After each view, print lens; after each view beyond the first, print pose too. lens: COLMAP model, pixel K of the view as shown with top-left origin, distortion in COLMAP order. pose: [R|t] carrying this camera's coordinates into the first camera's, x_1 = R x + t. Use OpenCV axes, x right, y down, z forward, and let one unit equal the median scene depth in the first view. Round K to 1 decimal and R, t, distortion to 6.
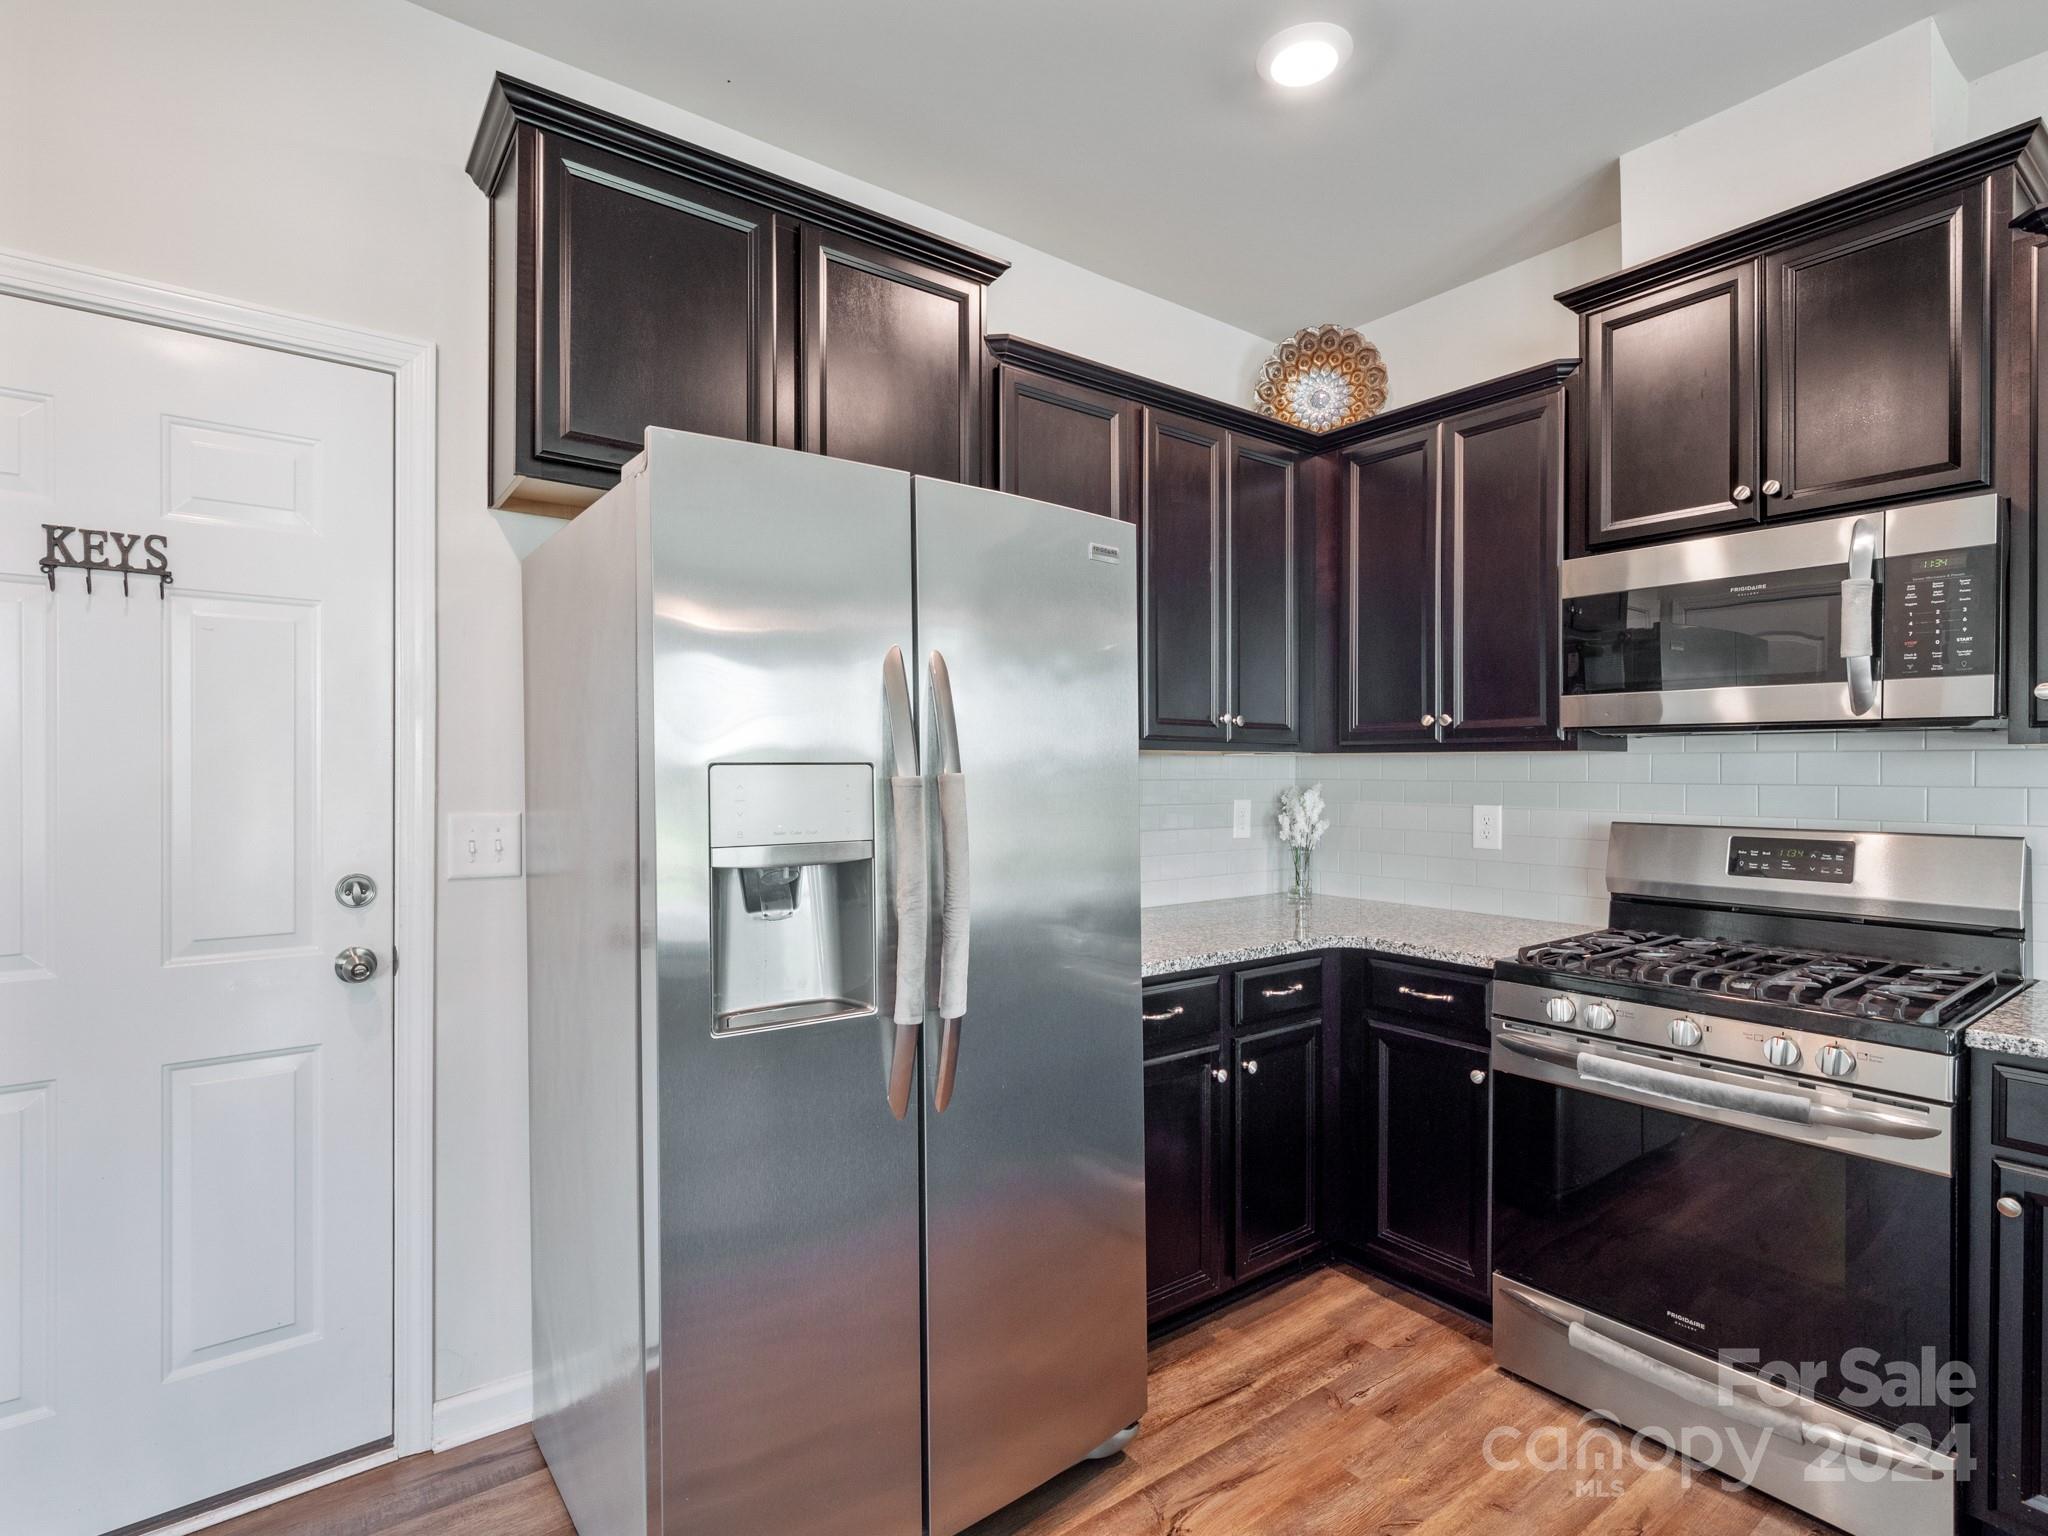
lens RADIAL K [[1018.5, 0, 1012.1], [0, 1018.5, 774.0], [0, 0, 1]] dist [-0.002167, -0.000029]
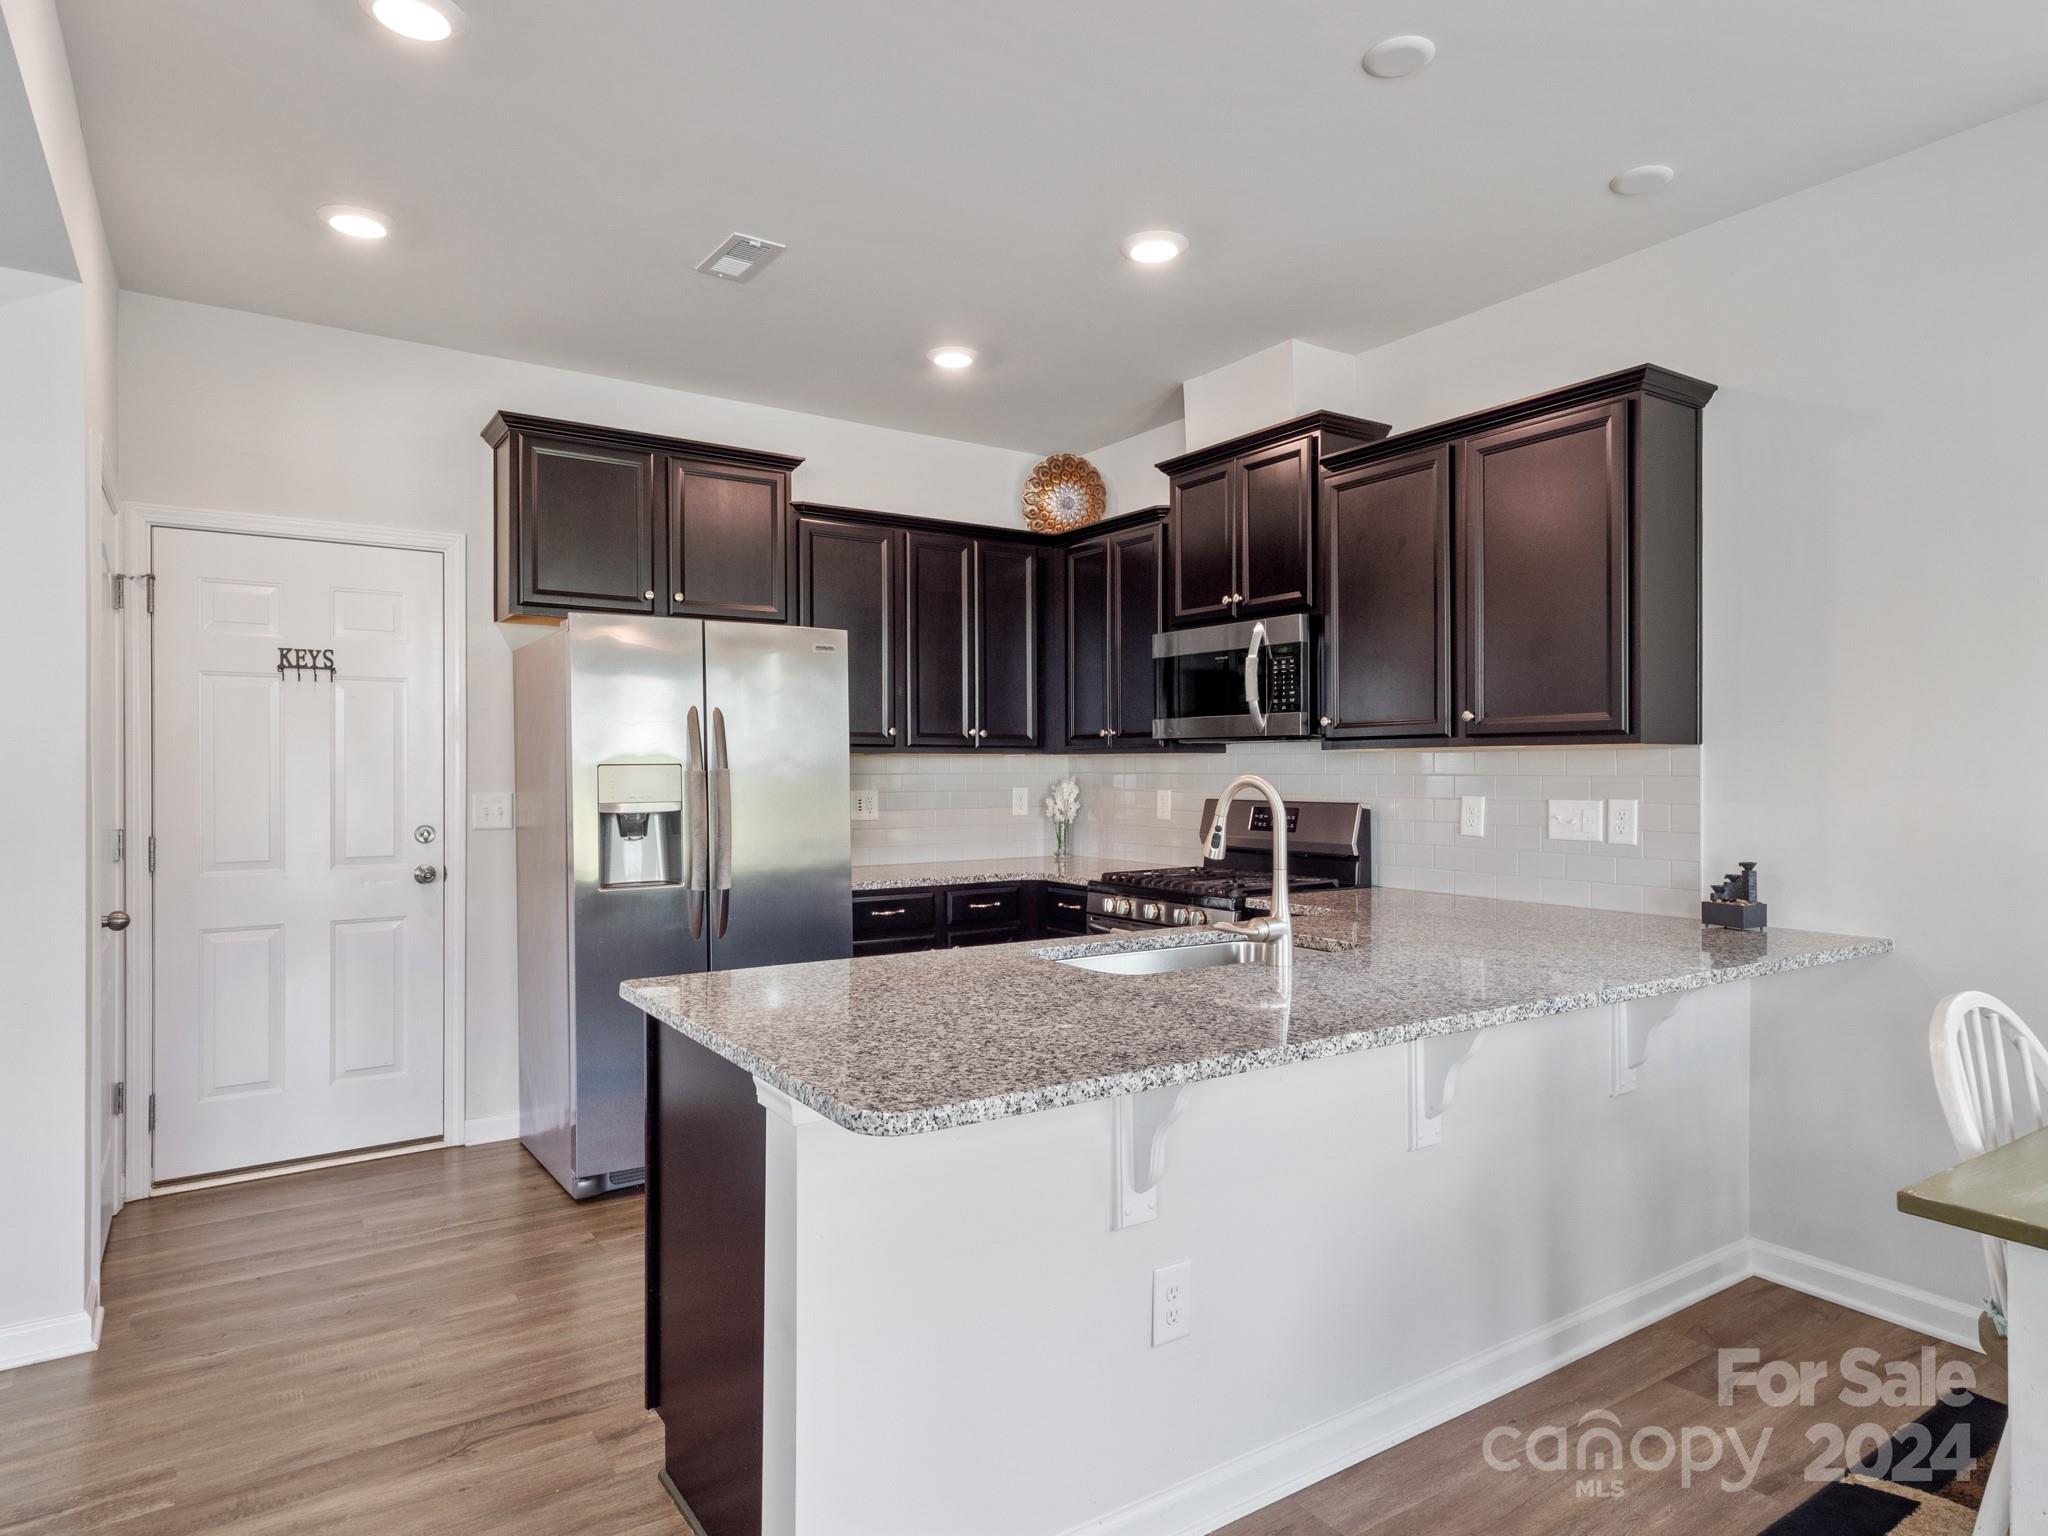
lens RADIAL K [[1195.6, 0, 1024.0], [0, 1195.6, 768.0], [0, 0, 1]] dist [0.016079, -0.001346]
pose [[0.998930, -0.004917, -0.045994, 0.463608], [0.004744, 0.999981, -0.003854, 0.006713], [0.046012, 0.003631, 0.998934, -0.963322]]
